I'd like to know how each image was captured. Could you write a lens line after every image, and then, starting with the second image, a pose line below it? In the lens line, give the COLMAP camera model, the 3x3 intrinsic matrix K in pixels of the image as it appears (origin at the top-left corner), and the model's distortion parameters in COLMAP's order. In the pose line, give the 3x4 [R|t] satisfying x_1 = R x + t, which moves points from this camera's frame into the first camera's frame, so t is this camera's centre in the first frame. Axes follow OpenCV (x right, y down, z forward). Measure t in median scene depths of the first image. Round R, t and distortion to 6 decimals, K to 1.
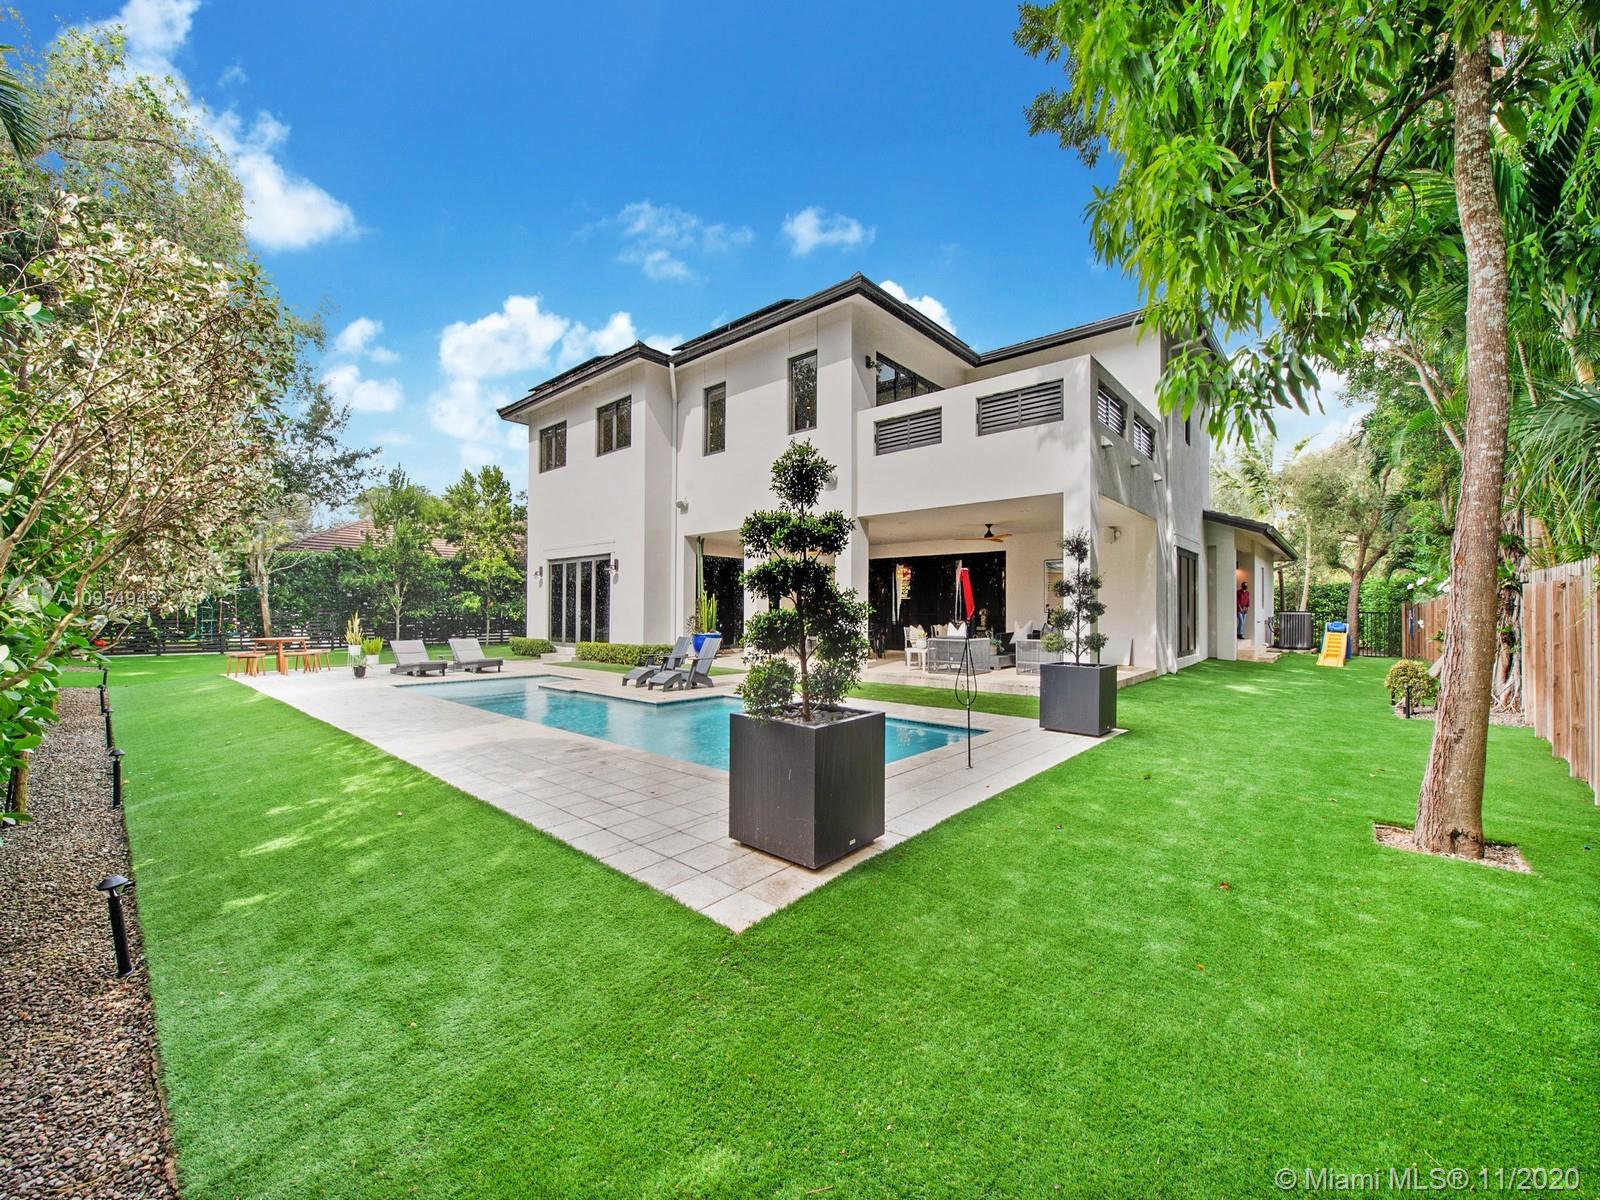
lens RADIAL K [[635.3, 0, 801.5], [0, 635.3, 604.1], [0, 0, 1]] dist [0.000864, 0.000020]
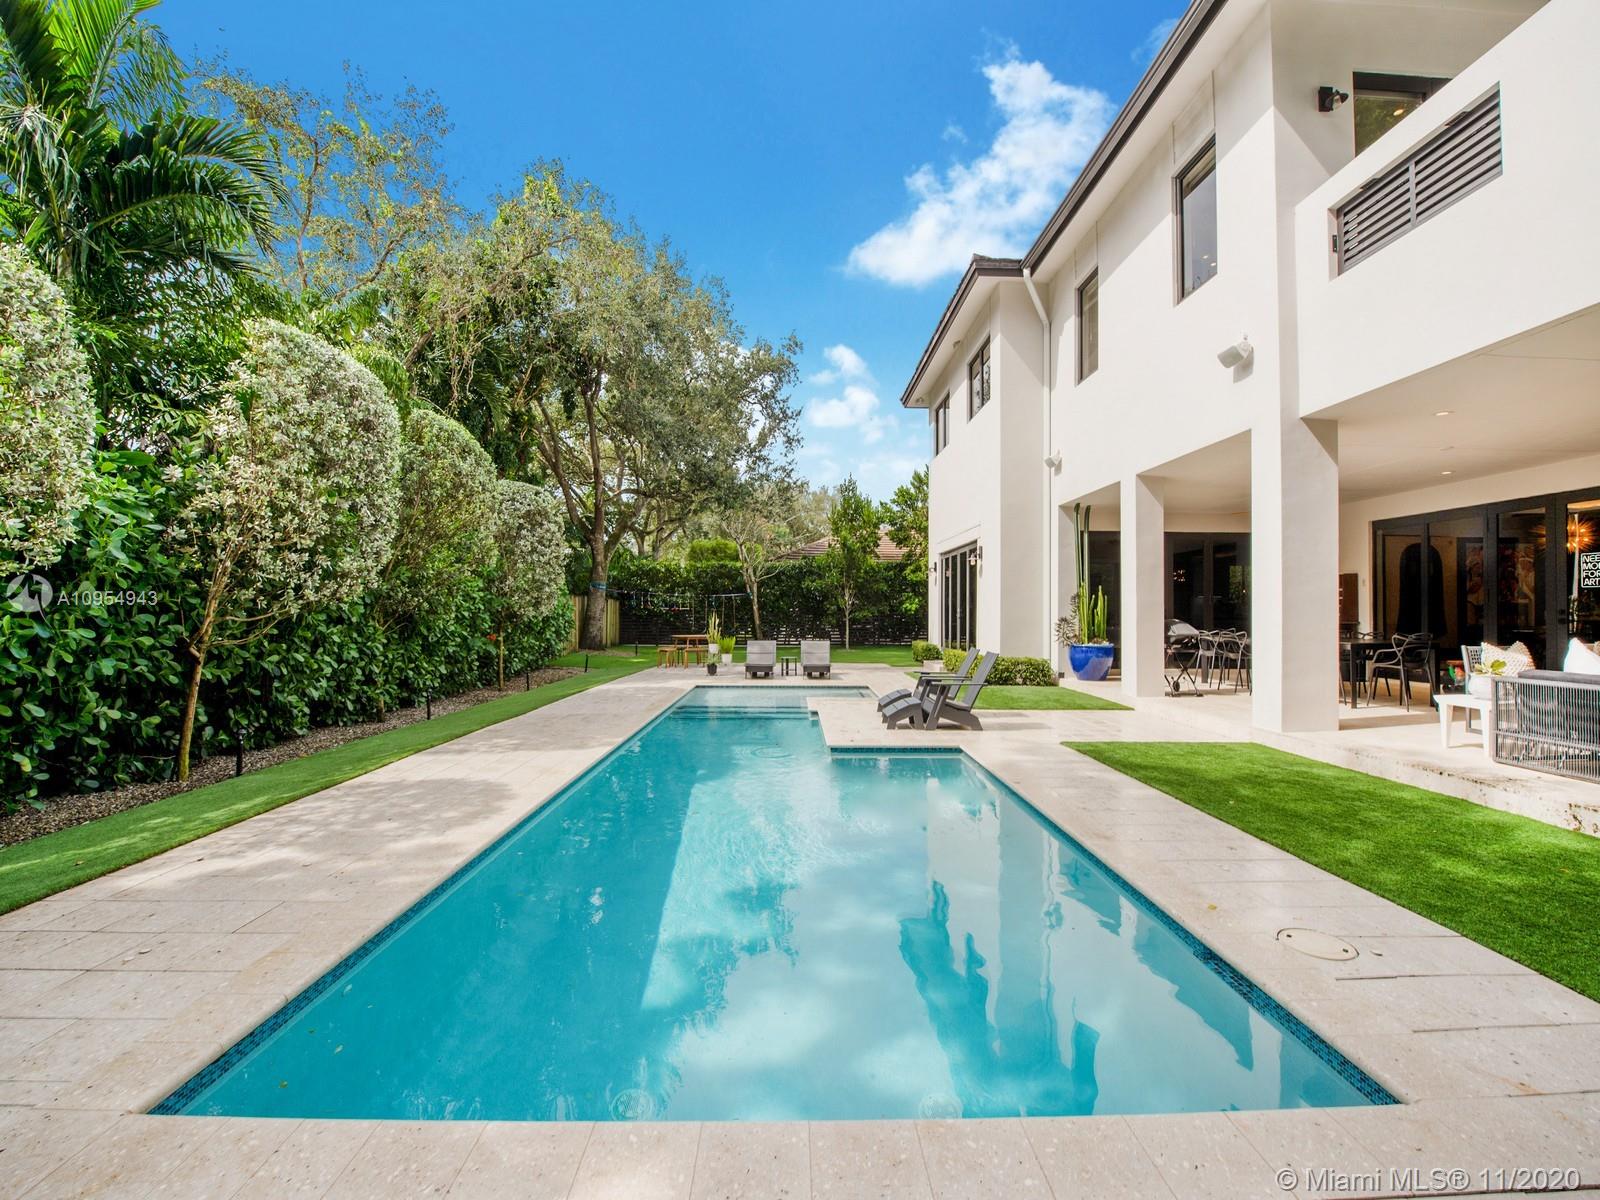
lens RADIAL K [[641.2, 0, 815.4], [0, 641.2, 603.9], [0, 0, 1]] dist [-0.014417, -0.000375]
pose [[0.682657, -0.010154, -0.730669, 0.180345], [0.006354, 0.999948, -0.007959, 0.007901], [0.730712, 0.000791, 0.682686, 0.372643]]
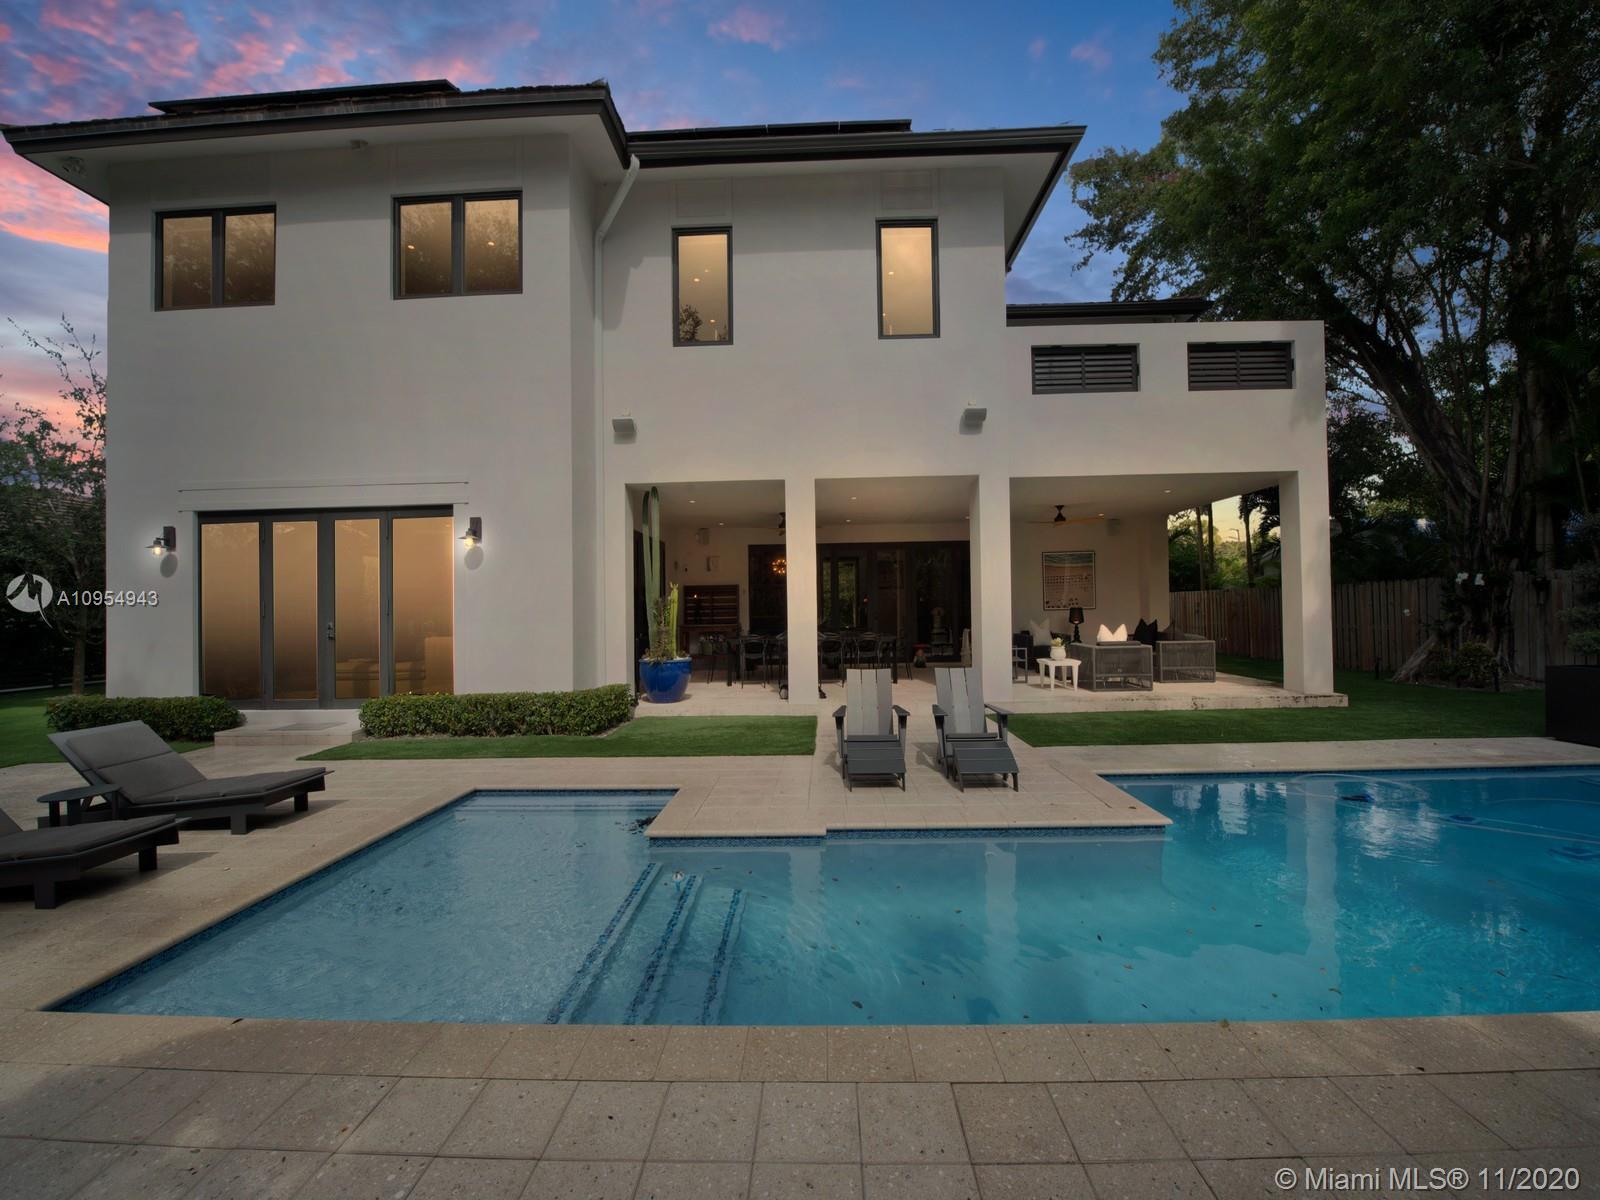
lens RADIAL K [[682.0, 0, 802.2], [0, 682.0, 606.2], [0, 0, 1]] dist [0.001569, 0.000066]
pose [[0.764032, -0.011533, 0.645075, -0.535565], [0.014414, 0.999896, 0.000805, 0.000674], [-0.645017, 0.008684, 0.764119, 0.538638]]
